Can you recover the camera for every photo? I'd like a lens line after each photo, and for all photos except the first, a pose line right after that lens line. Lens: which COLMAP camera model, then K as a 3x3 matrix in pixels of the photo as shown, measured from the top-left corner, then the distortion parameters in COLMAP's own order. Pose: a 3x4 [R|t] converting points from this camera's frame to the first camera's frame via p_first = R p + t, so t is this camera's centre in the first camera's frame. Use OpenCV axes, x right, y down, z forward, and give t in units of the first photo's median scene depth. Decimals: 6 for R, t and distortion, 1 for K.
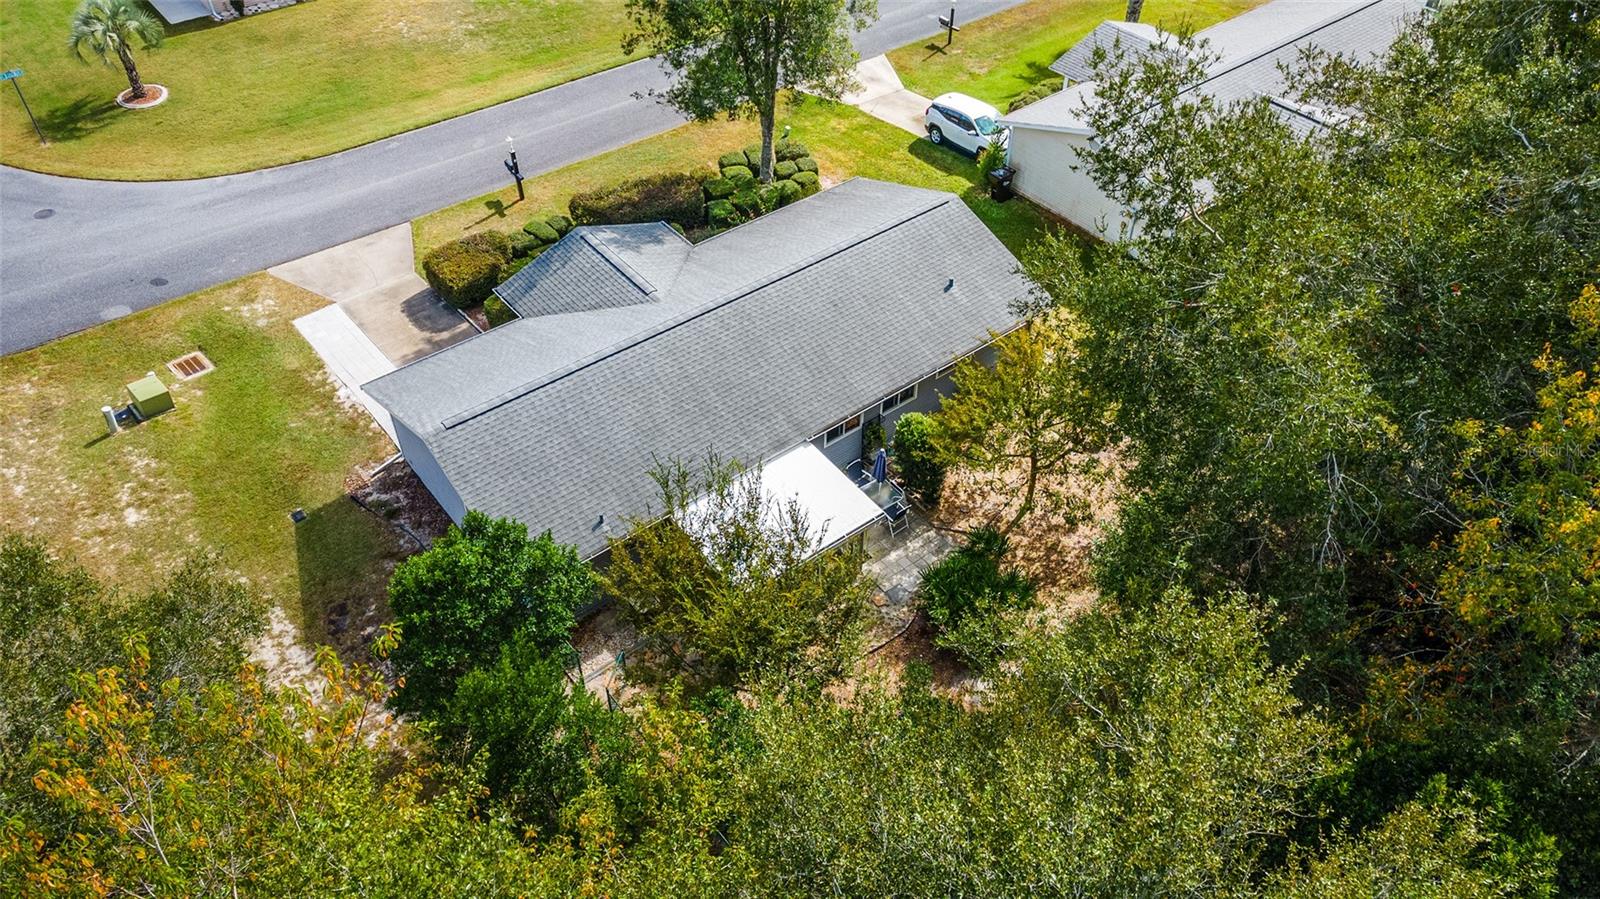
lens RADIAL K [[1173.5, 0, 795.8], [0, 1173.5, 457.7], [0, 0, 1]] dist [0.048656, 0.013602]
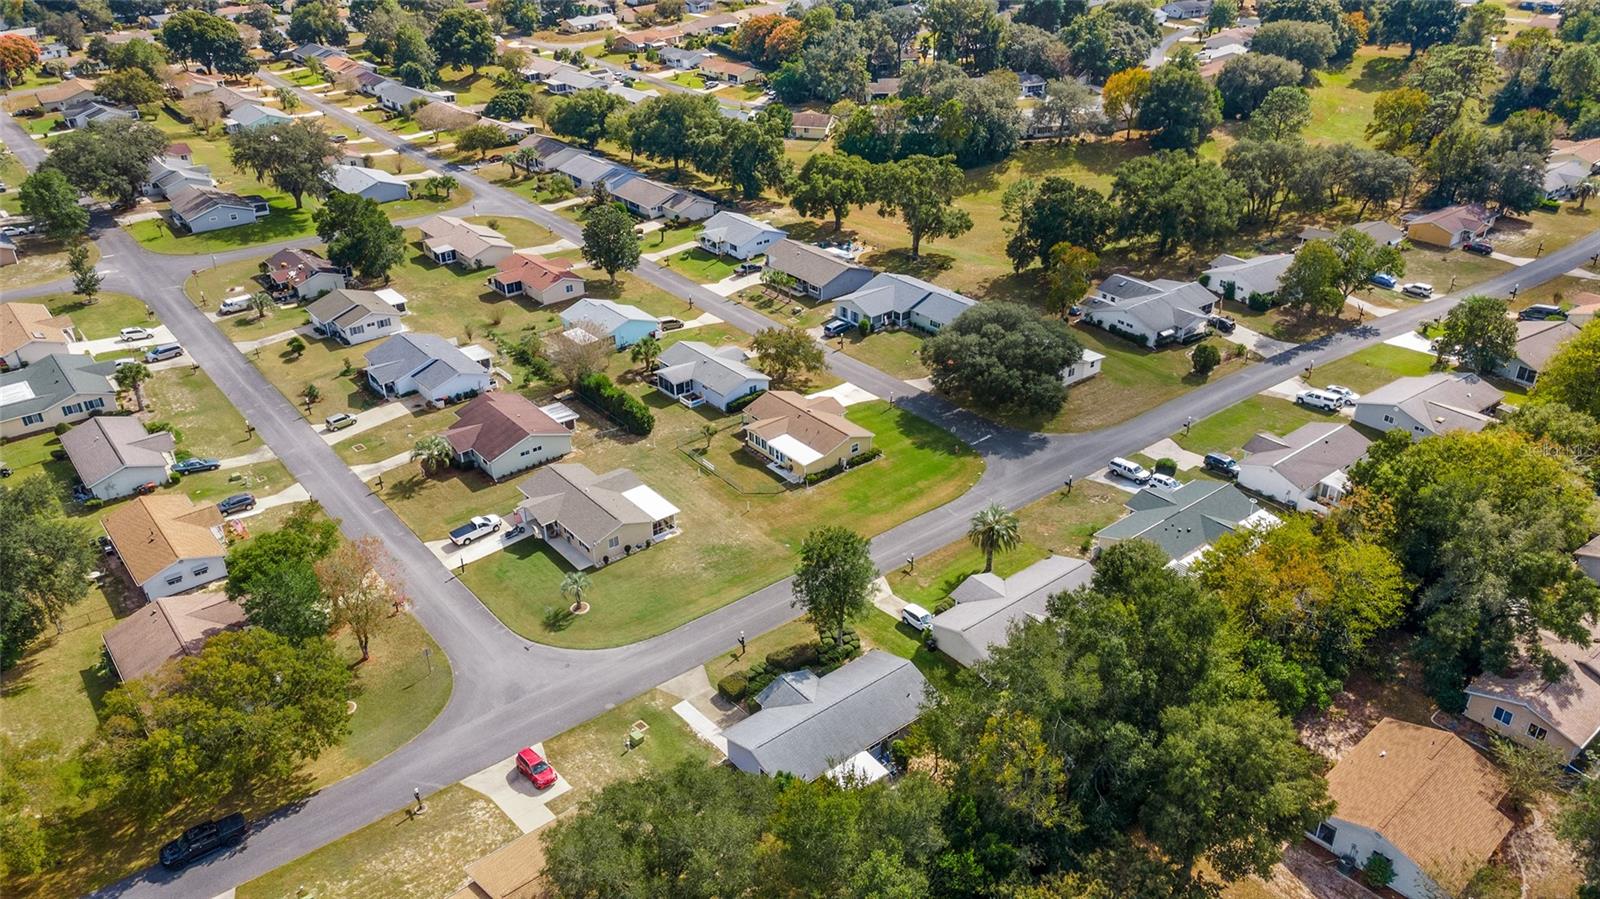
lens RADIAL K [[1173.5, 0, 795.8], [0, 1173.5, 449.9], [0, 0, 1]] dist [0.048656, 0.013602]
pose [[0.999868, -0.015797, -0.003693, -0.120267], [0.014285, 0.965204, -0.261109, 0.025521], [0.007689, 0.261022, 0.965302, -1.819470]]
